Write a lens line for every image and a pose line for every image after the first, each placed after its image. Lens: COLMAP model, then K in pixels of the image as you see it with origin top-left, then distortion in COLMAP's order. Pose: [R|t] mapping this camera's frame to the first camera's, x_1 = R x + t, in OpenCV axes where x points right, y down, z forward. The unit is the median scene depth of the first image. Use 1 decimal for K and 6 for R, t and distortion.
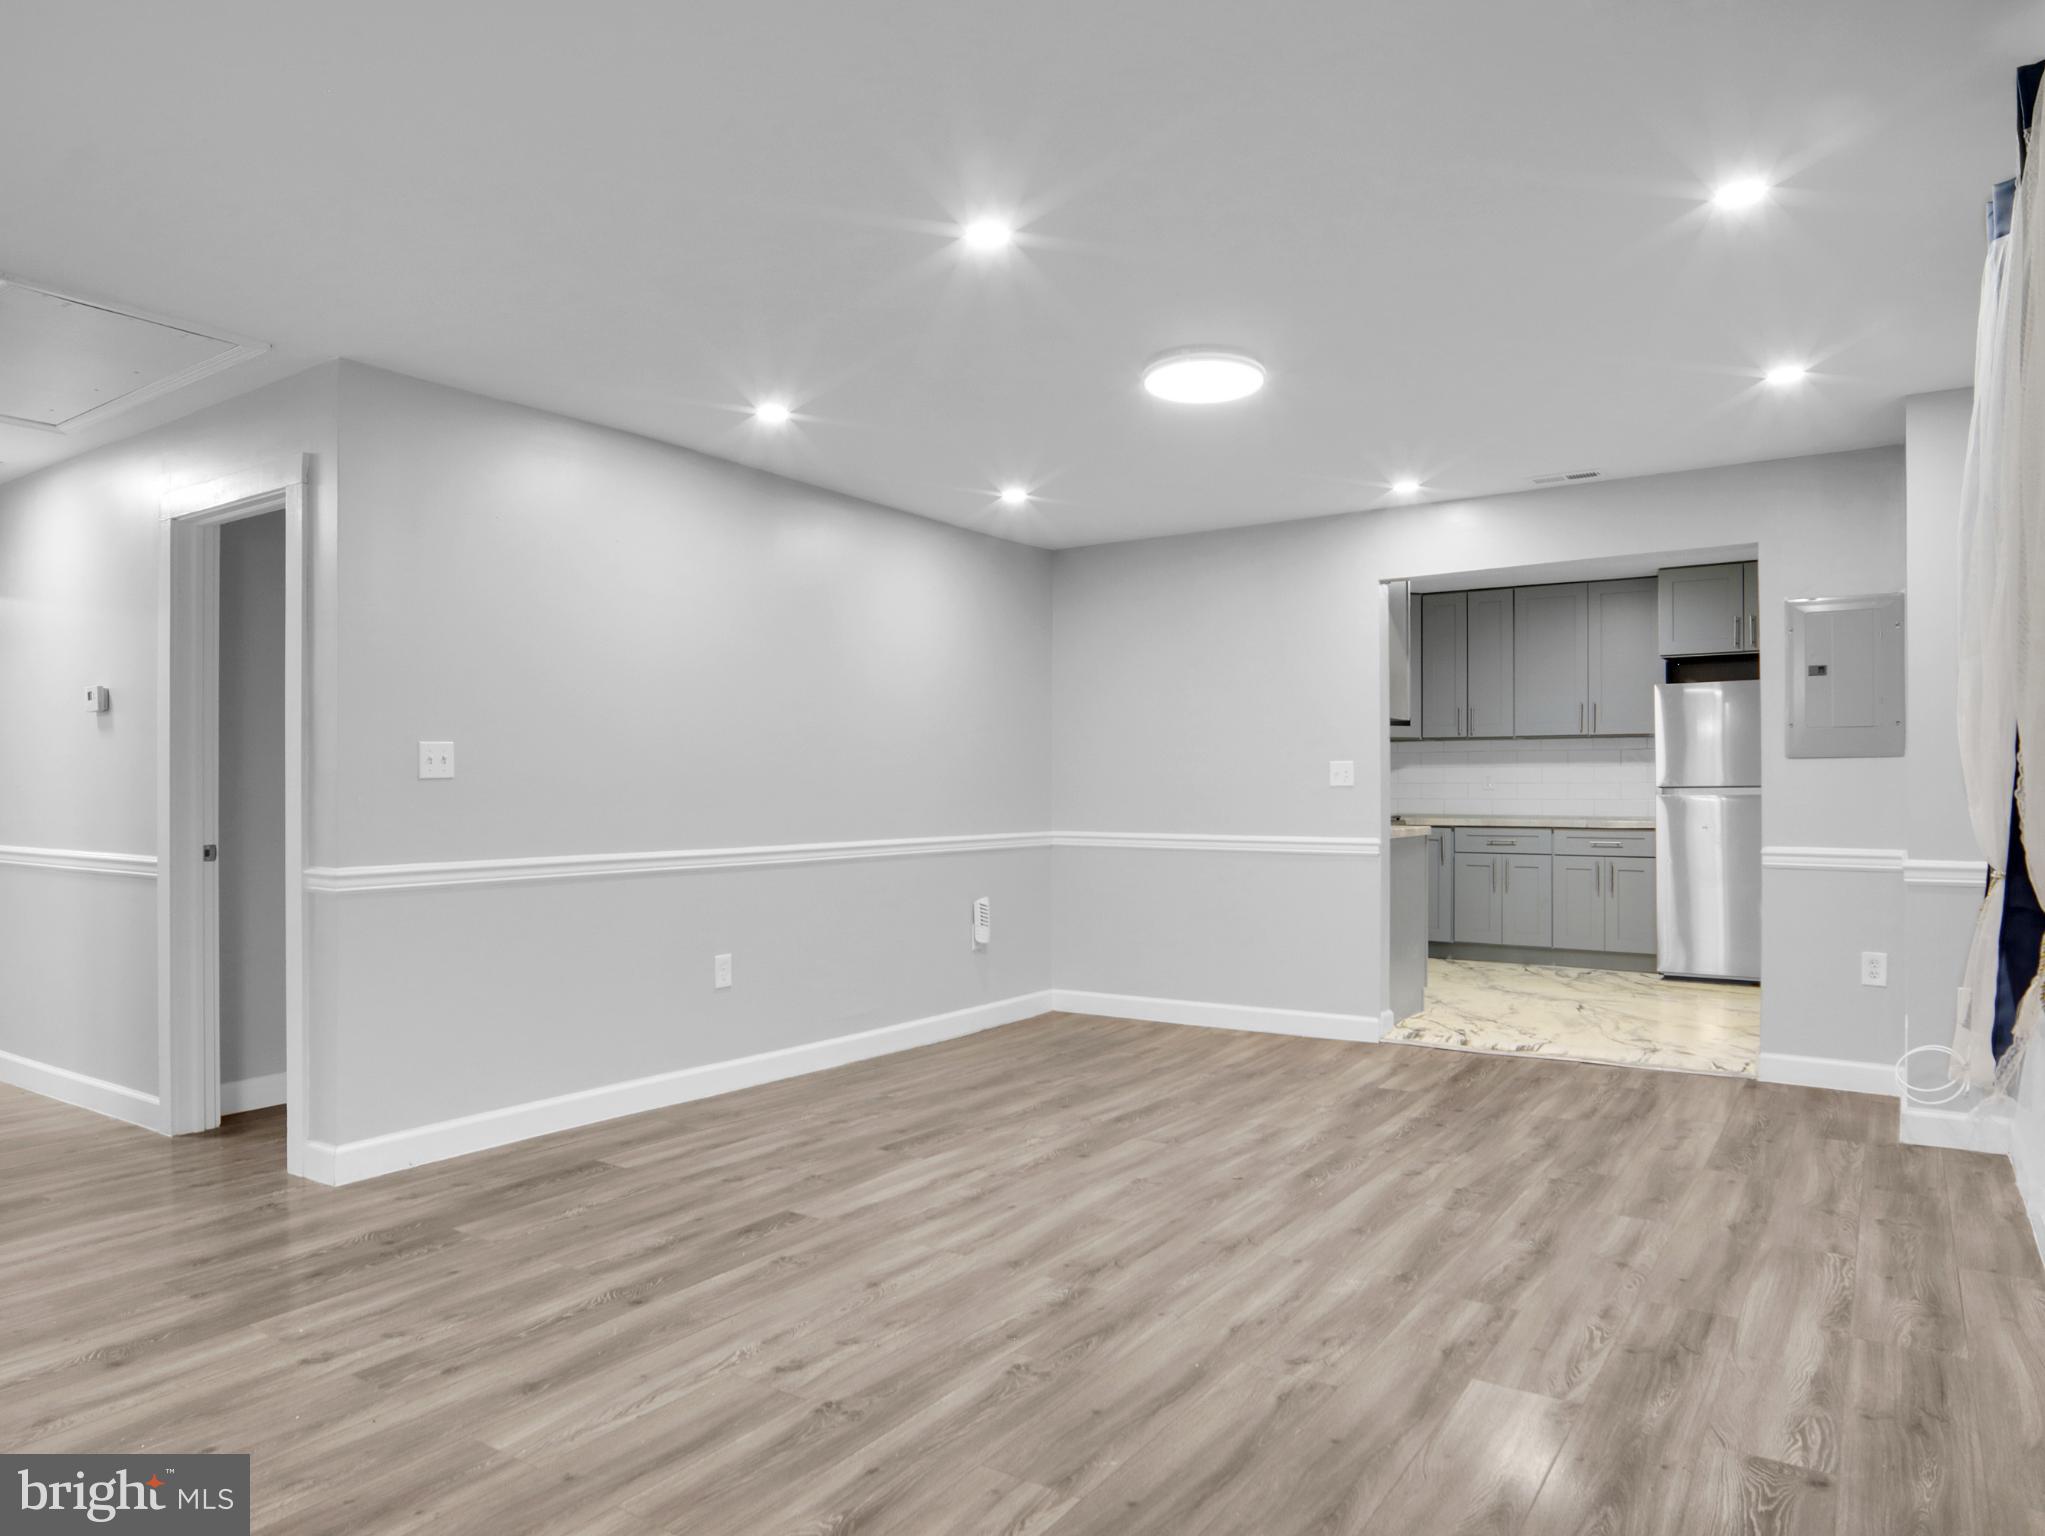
lens RADIAL K [[1299.1, 0, 1022.5], [0, 1299.1, 768.0], [0, 0, 1]] dist [-0.028577, 0.011071]
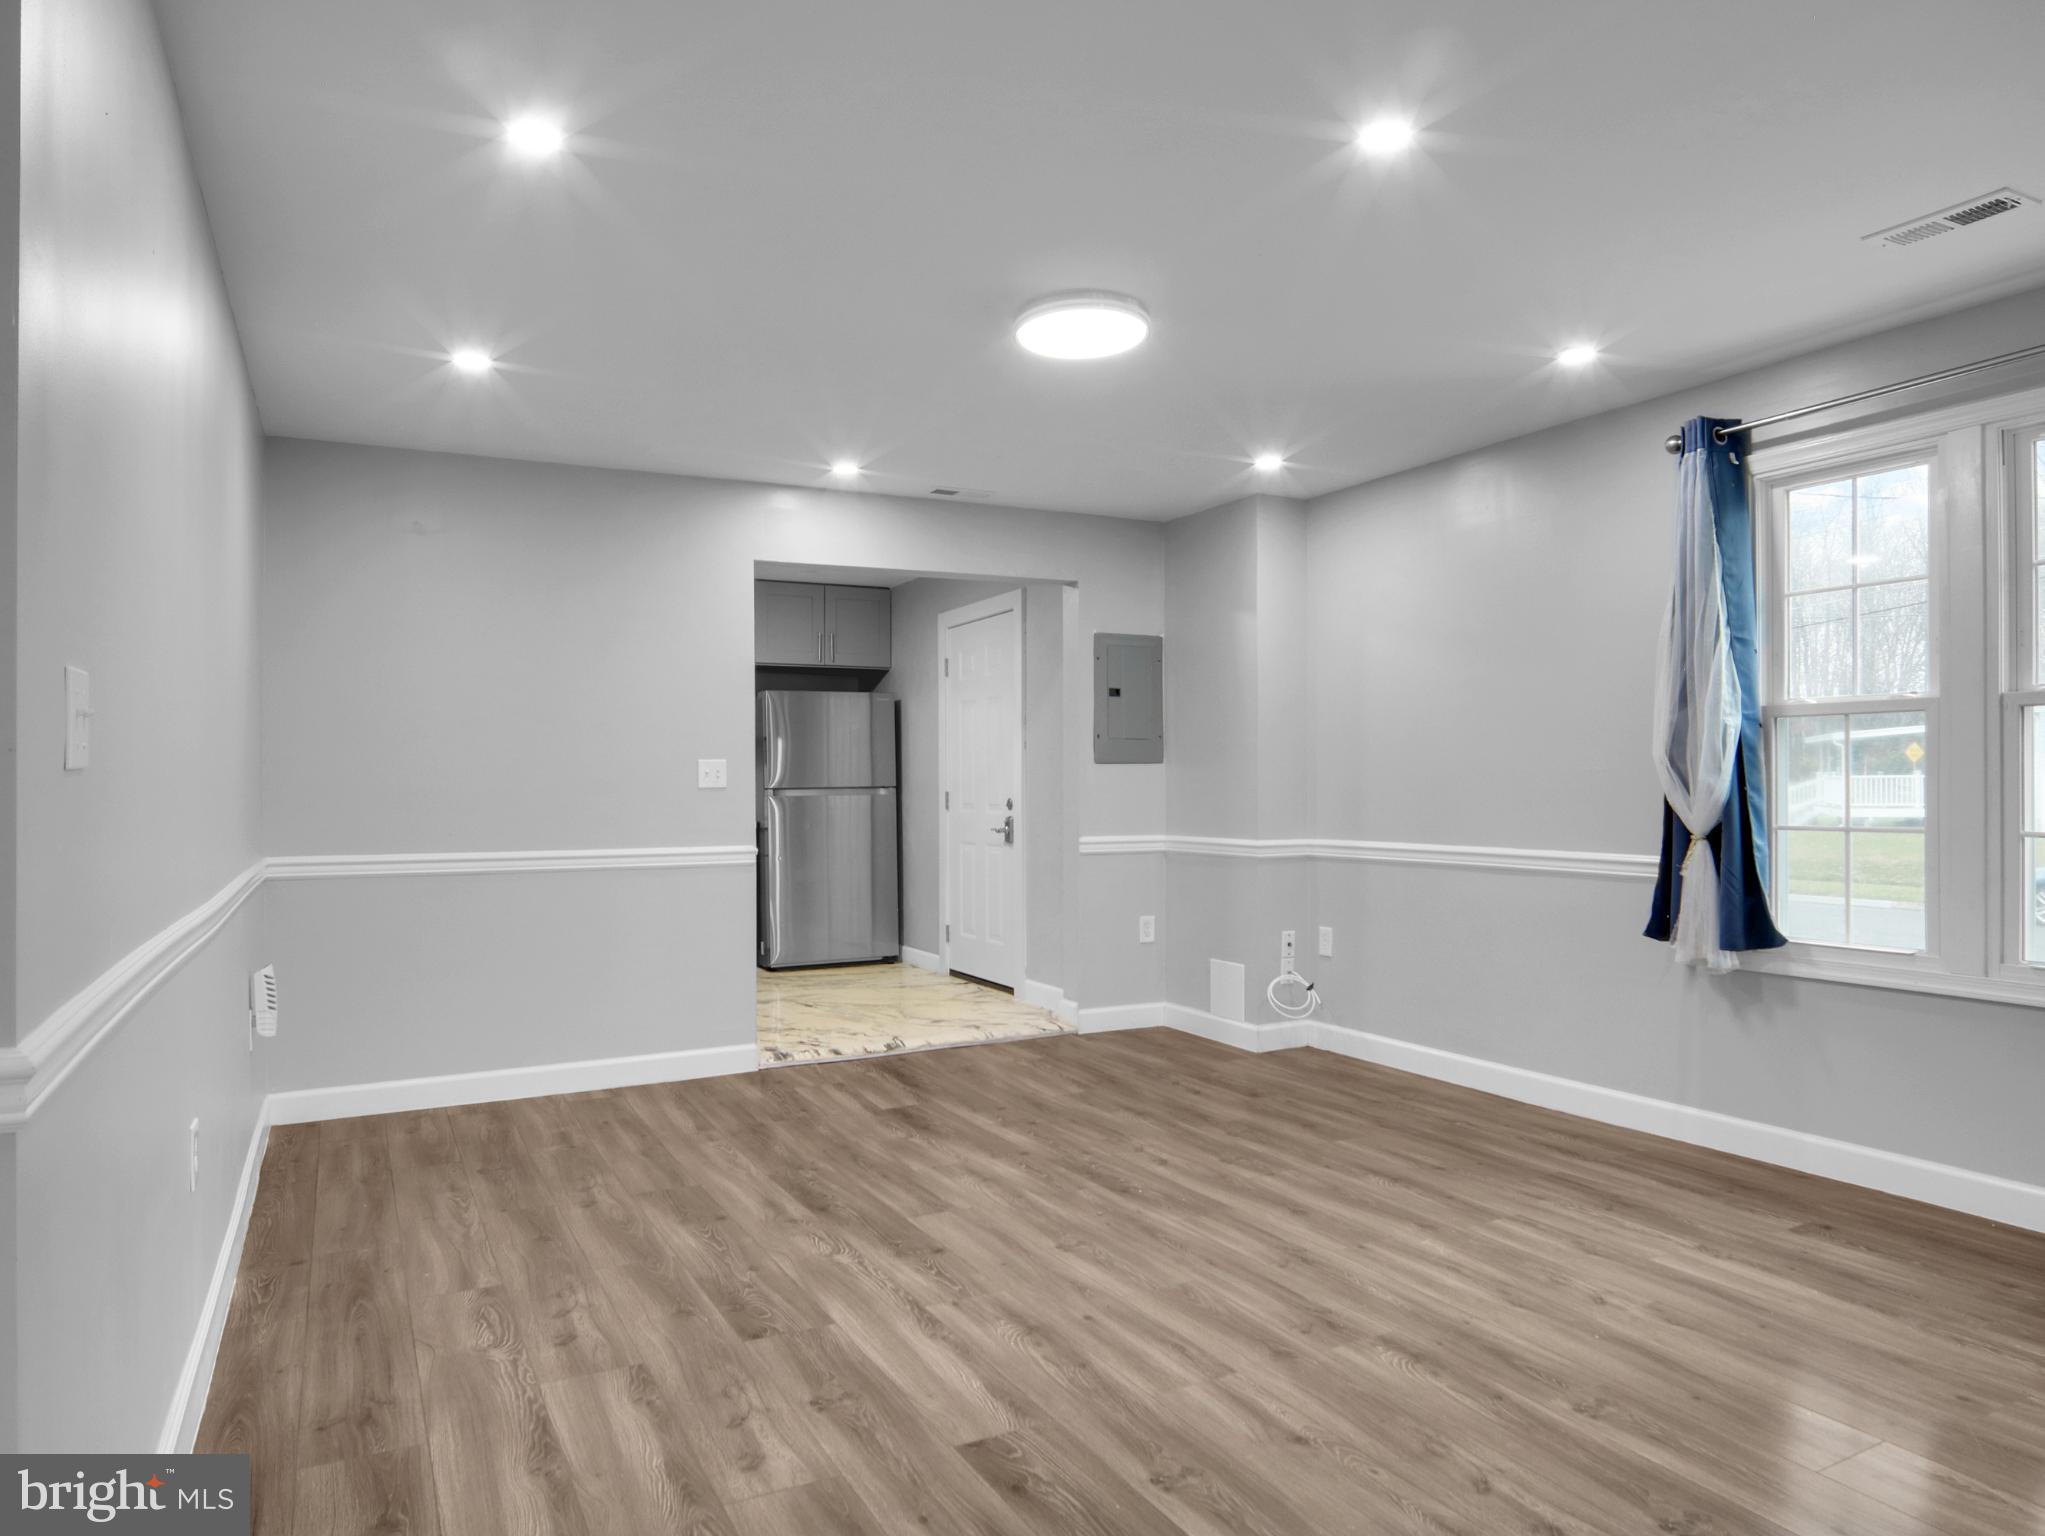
lens RADIAL K [[1308.9, 0, 1035.7], [0, 1308.9, 780.2], [0, 0, 1]] dist [-0.035940, 0.017701]
pose [[0.470201, 0.002674, 0.882555, -0.684838], [-0.008388, 0.999964, 0.001439, 0.008510], [-0.882519, -0.008079, 0.470207, 0.618456]]
